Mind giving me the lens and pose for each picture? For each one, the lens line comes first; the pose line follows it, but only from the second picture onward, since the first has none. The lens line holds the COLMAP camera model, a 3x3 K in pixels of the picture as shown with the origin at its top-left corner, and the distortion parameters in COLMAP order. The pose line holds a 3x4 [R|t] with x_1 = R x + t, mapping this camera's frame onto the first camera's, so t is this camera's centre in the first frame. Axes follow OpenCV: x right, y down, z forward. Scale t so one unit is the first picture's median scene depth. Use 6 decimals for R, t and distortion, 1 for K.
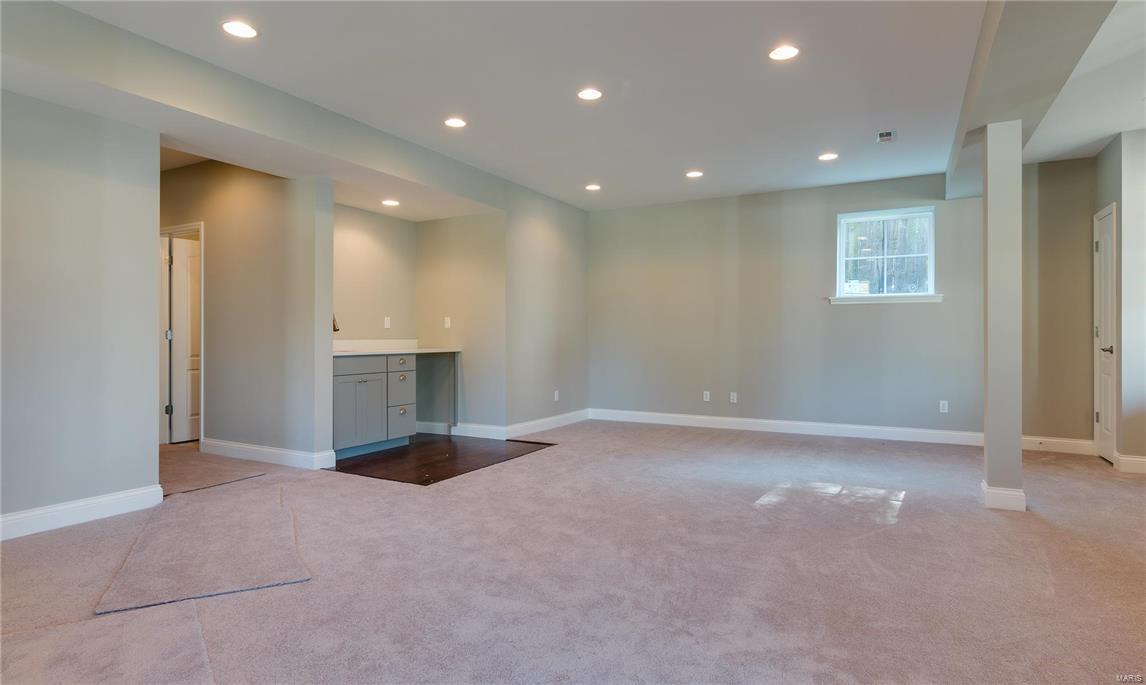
lens RADIAL K [[609.5, 0, 574.2], [0, 609.5, 337.6], [0, 0, 1]] dist [-0.002151, -0.000423]
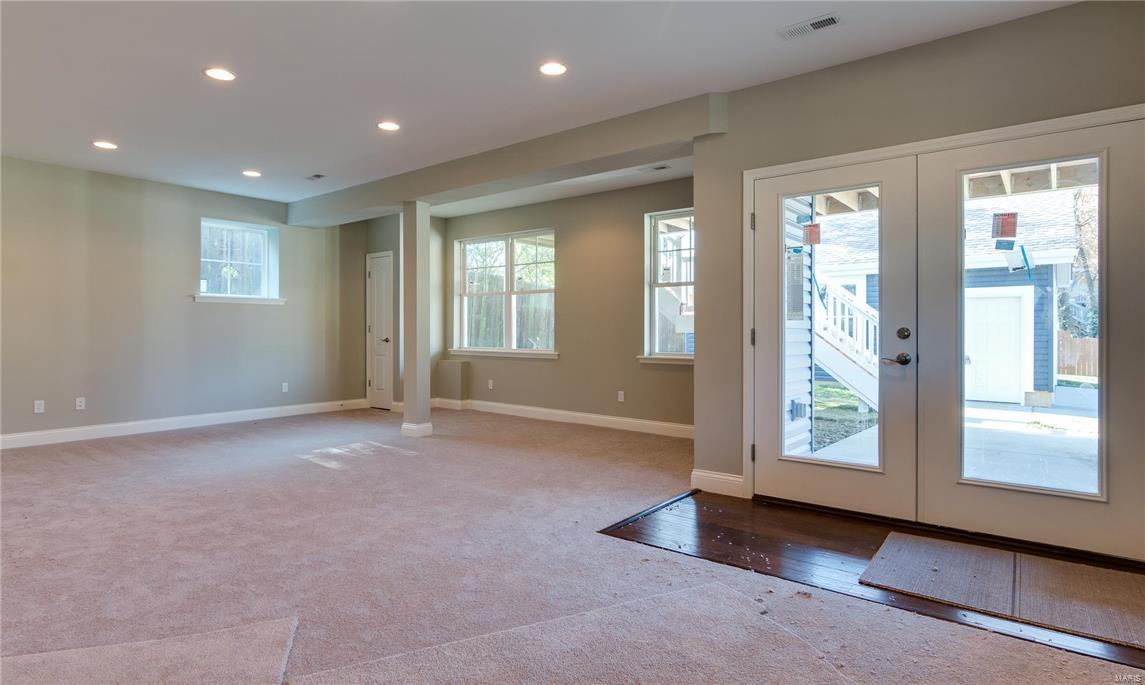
lens RADIAL K [[586.4, 0, 572.5], [0, 586.4, 330.3], [0, 0, 1]] dist [-0.001500, -0.000220]
pose [[0.182932, -0.000684, 0.983125, -0.477572], [0.002414, 0.999997, 0.000247, -0.004022], [-0.983123, 0.002328, 0.182933, 0.186610]]
